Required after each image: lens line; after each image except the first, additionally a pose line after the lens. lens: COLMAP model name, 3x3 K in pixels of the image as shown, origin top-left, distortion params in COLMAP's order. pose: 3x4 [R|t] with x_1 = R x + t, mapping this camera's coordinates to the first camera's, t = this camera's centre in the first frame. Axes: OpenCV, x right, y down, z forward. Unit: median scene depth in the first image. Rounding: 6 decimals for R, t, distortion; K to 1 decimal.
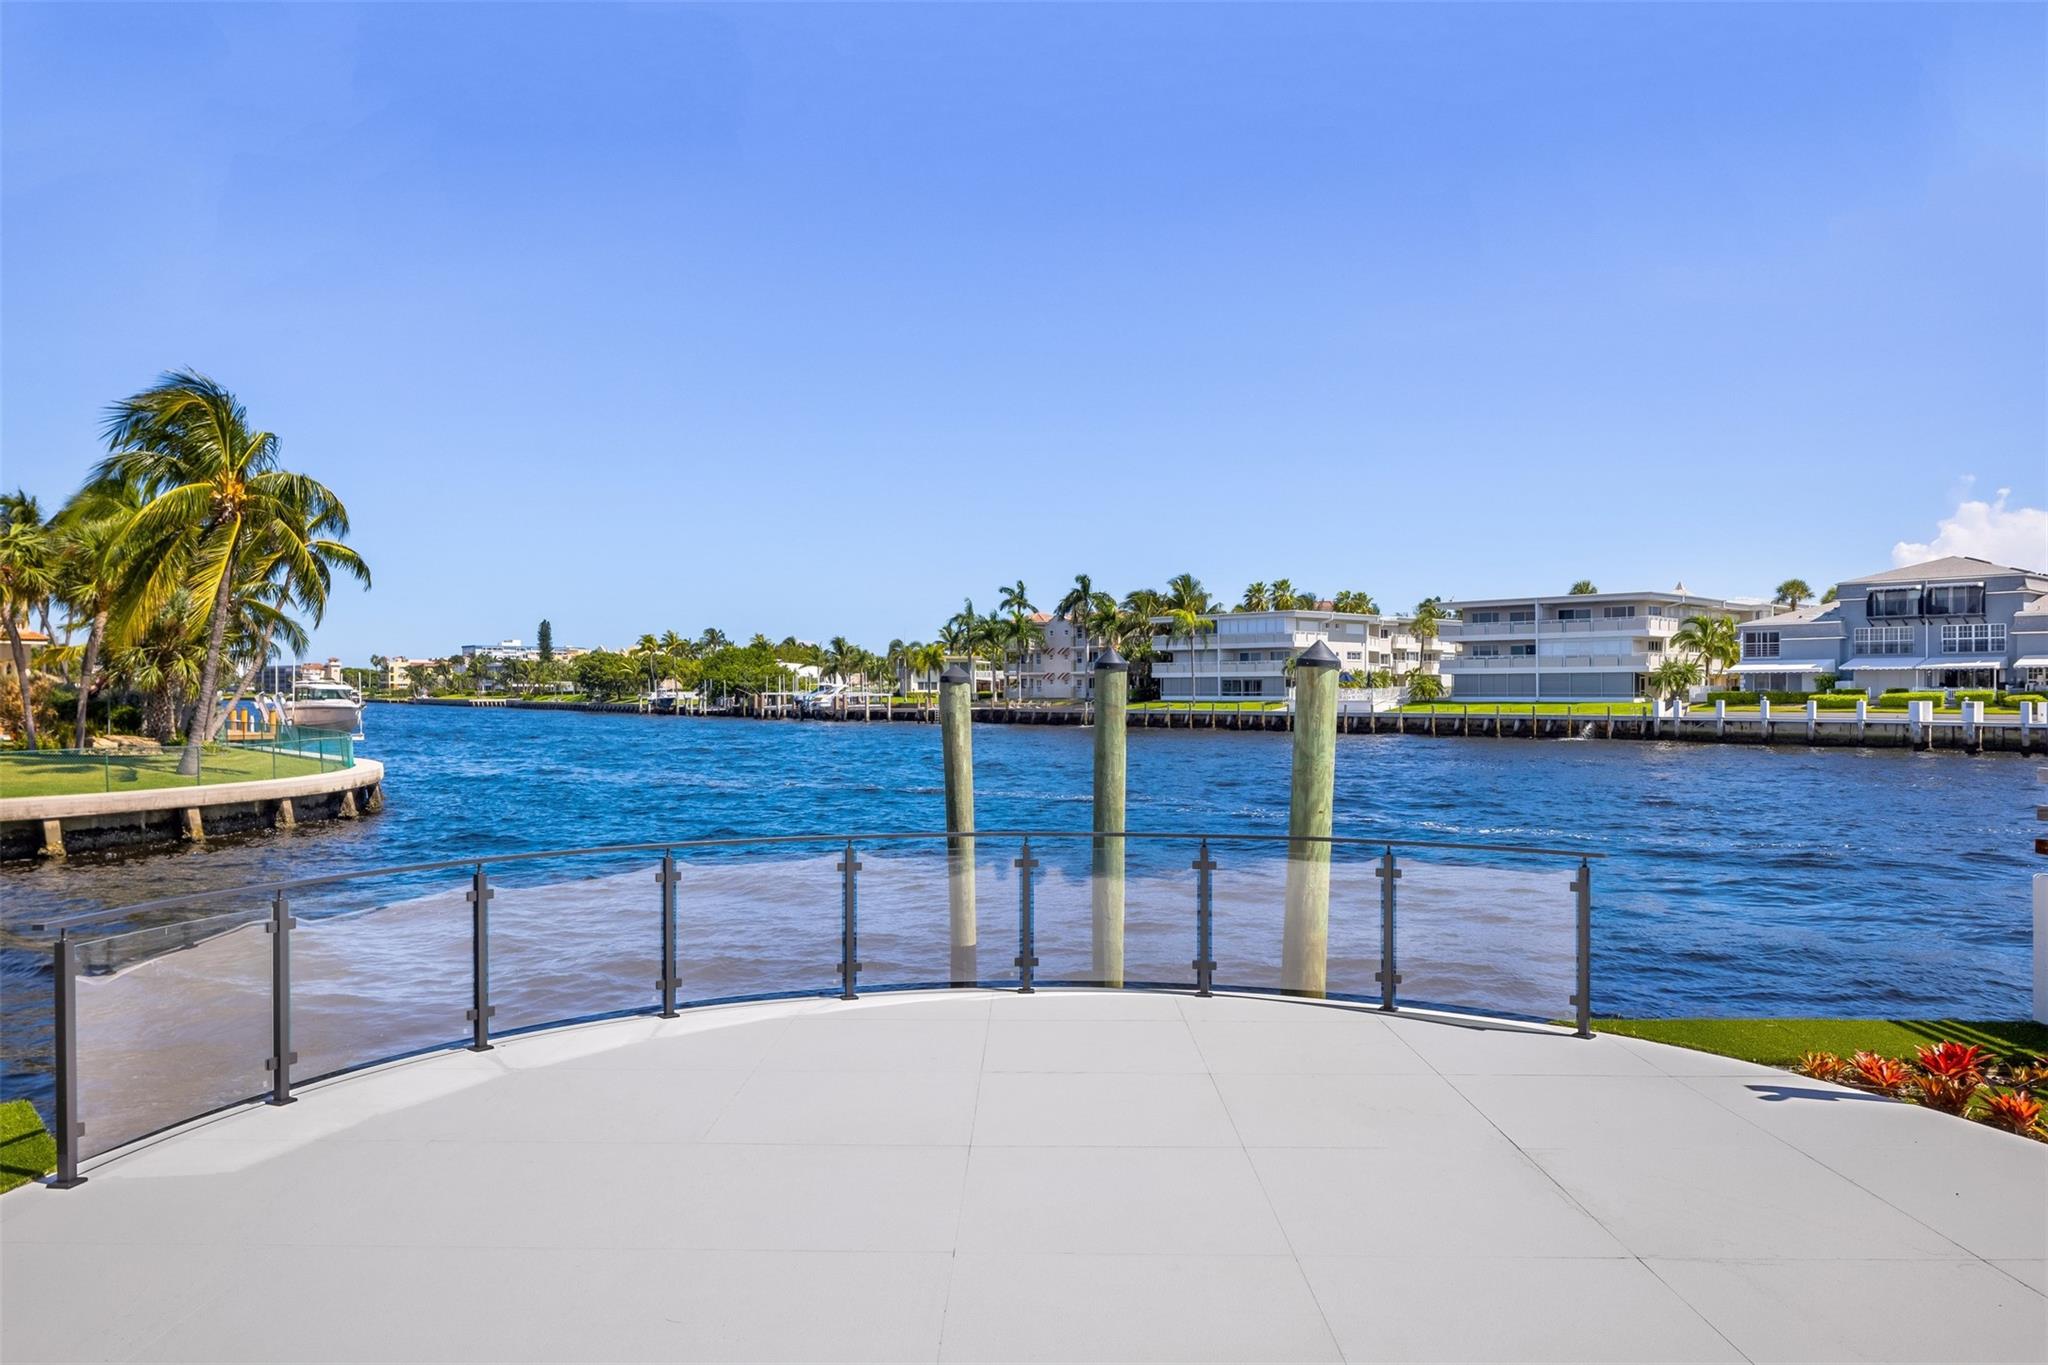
lens RADIAL K [[1395.2, 0, 1018.7], [0, 1395.2, 685.7], [0, 0, 1]] dist [0.004159, -0.003282]
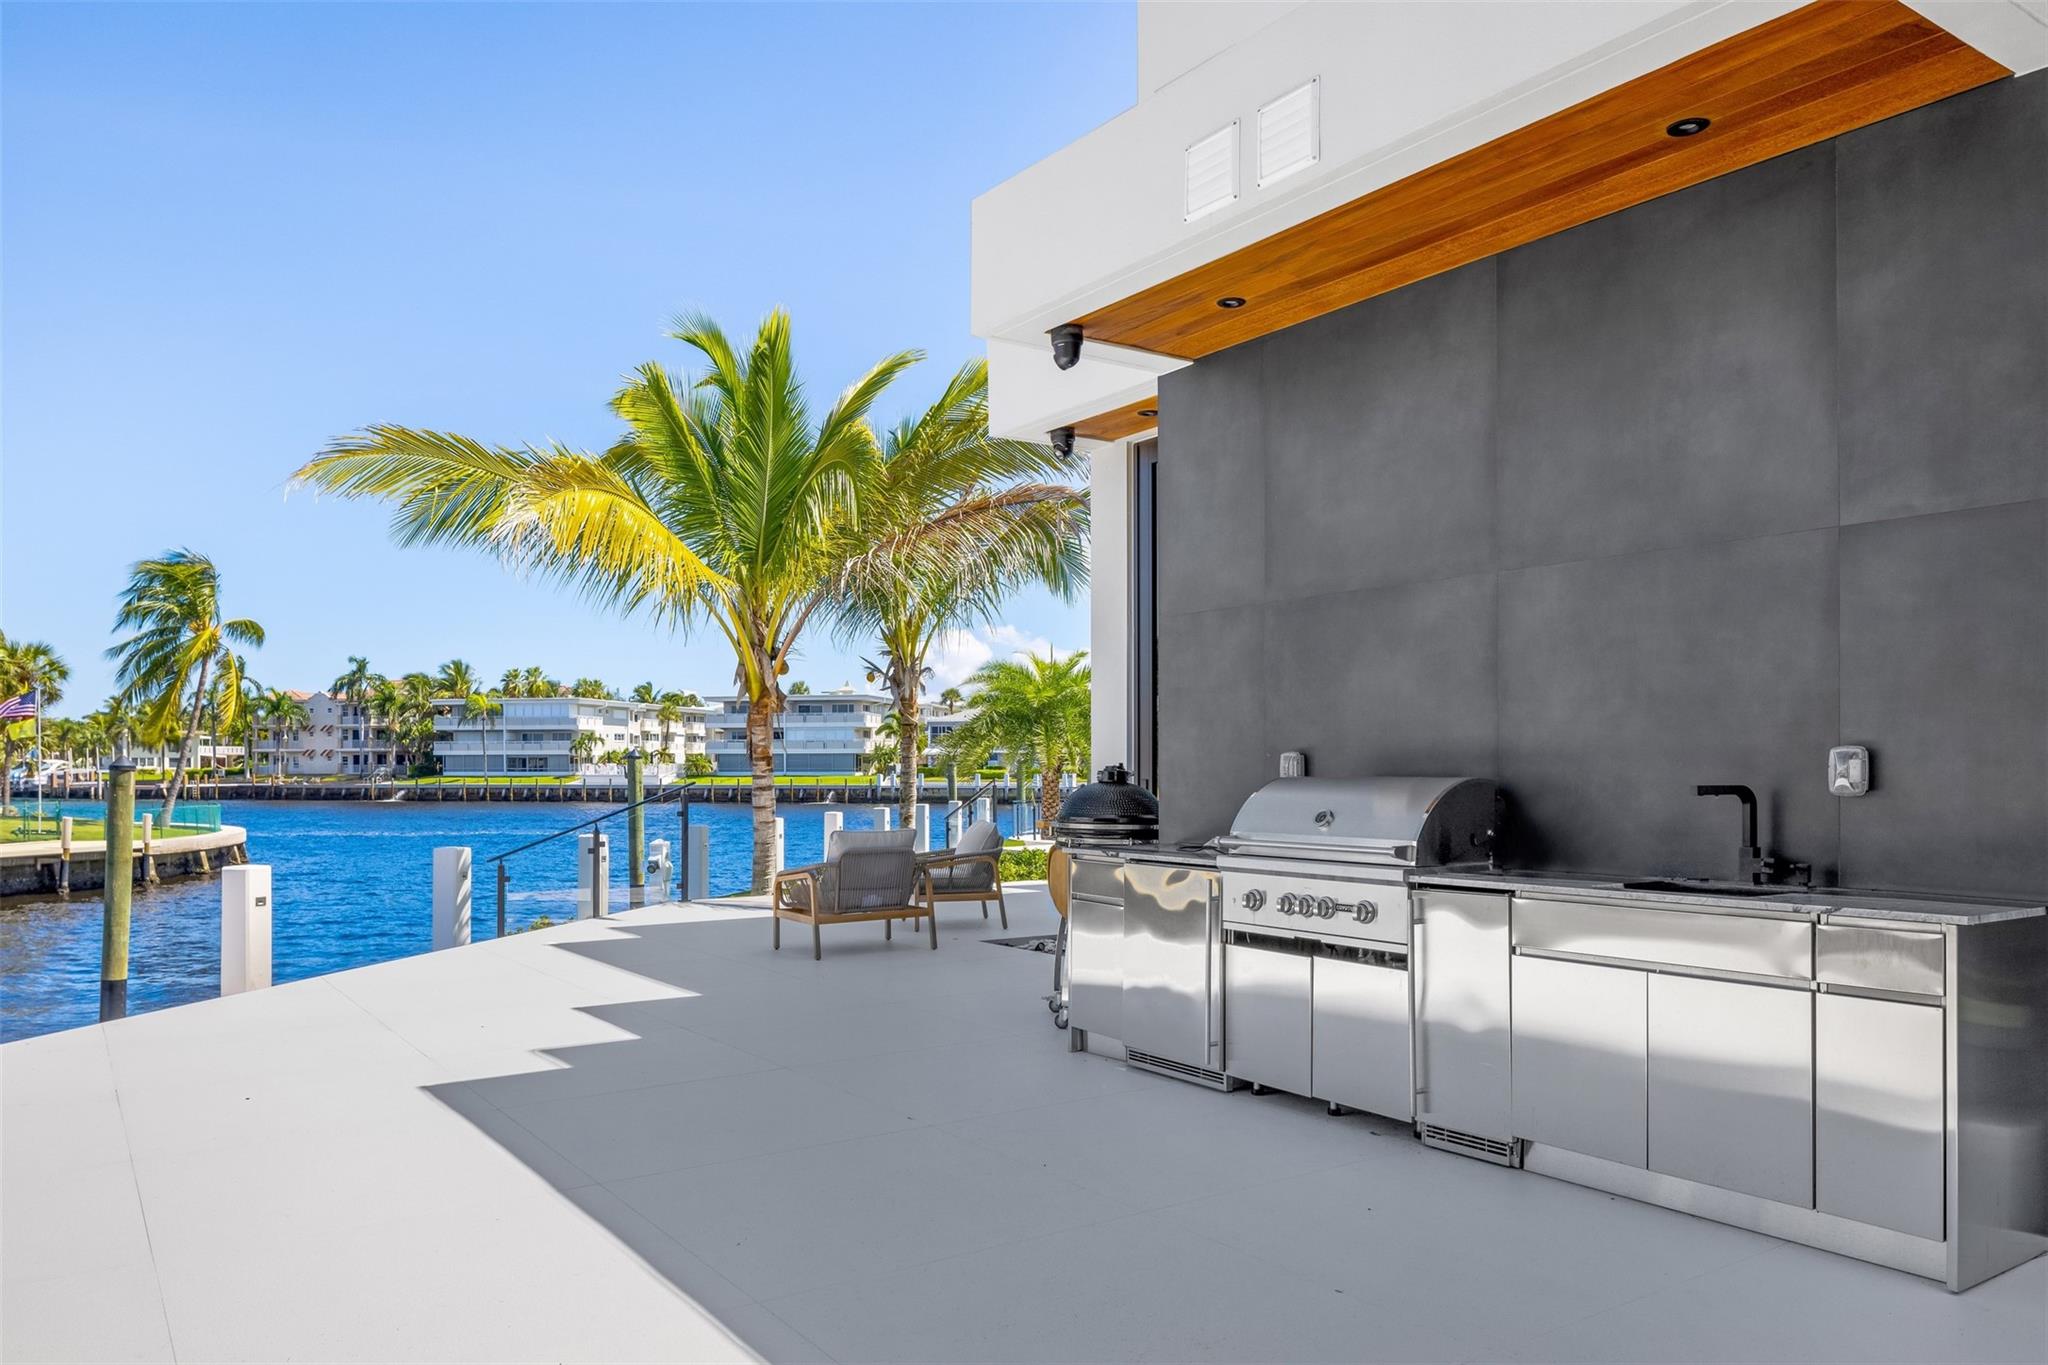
lens RADIAL K [[1395.2, 0, 1012.0], [0, 1395.2, 696.9], [0, 0, 1]] dist [0.004159, -0.003282]
pose [[0.819104, 0.028446, 0.572939, -0.156396], [-0.001781, 0.998891, -0.047049, -0.000603], [-0.573642, 0.037517, 0.818246, -0.146462]]
